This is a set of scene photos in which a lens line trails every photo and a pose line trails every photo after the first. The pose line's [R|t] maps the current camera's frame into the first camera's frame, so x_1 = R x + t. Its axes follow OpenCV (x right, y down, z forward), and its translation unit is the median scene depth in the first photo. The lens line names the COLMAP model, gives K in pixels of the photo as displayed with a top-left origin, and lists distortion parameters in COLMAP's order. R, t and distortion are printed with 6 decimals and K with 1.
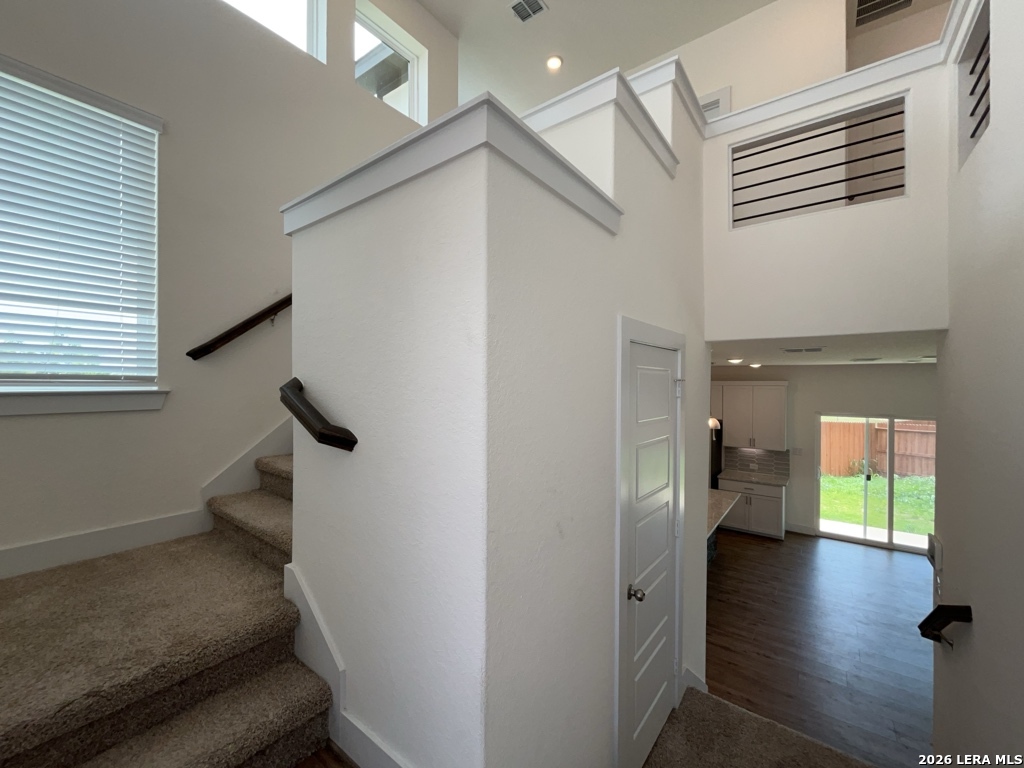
lens RADIAL K [[414.0, 0, 514.1], [0, 414.0, 383.8], [0, 0, 1]] dist [-0.002069, -0.000393]
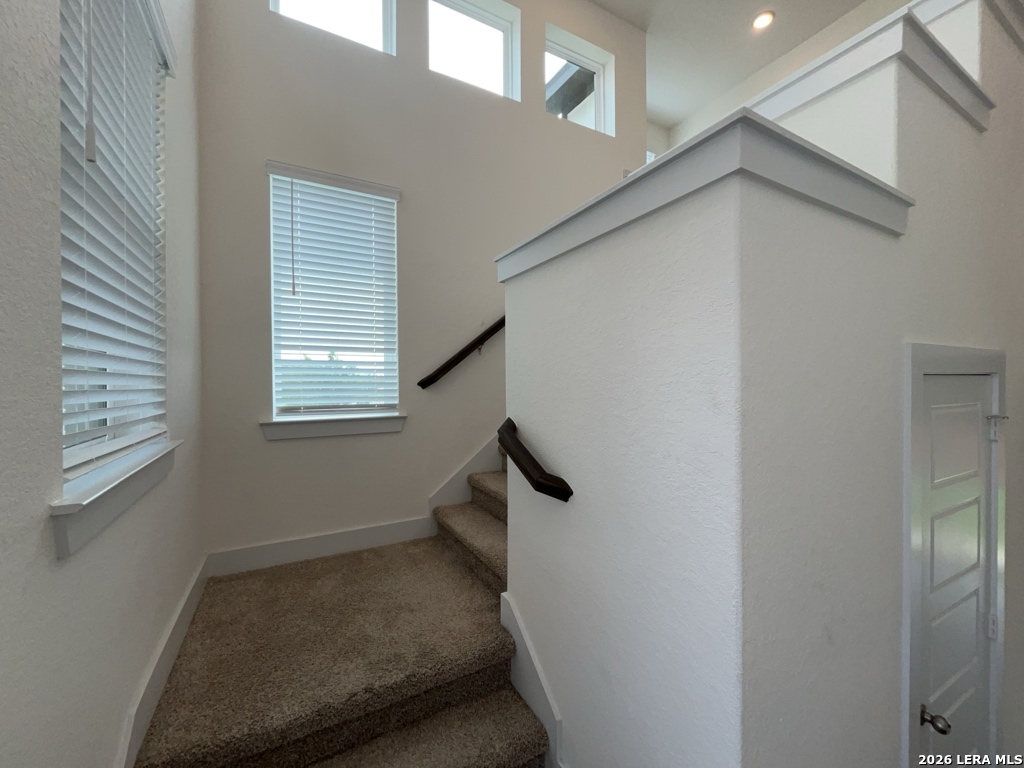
lens RADIAL K [[414.0, 0, 514.1], [0, 414.0, 383.8], [0, 0, 1]] dist [-0.002069, -0.000393]
pose [[0.915331, -0.007839, -0.402626, -0.091575], [0.009329, 0.999955, 0.001740, -0.100937], [0.402594, -0.005349, 0.915363, 0.043419]]
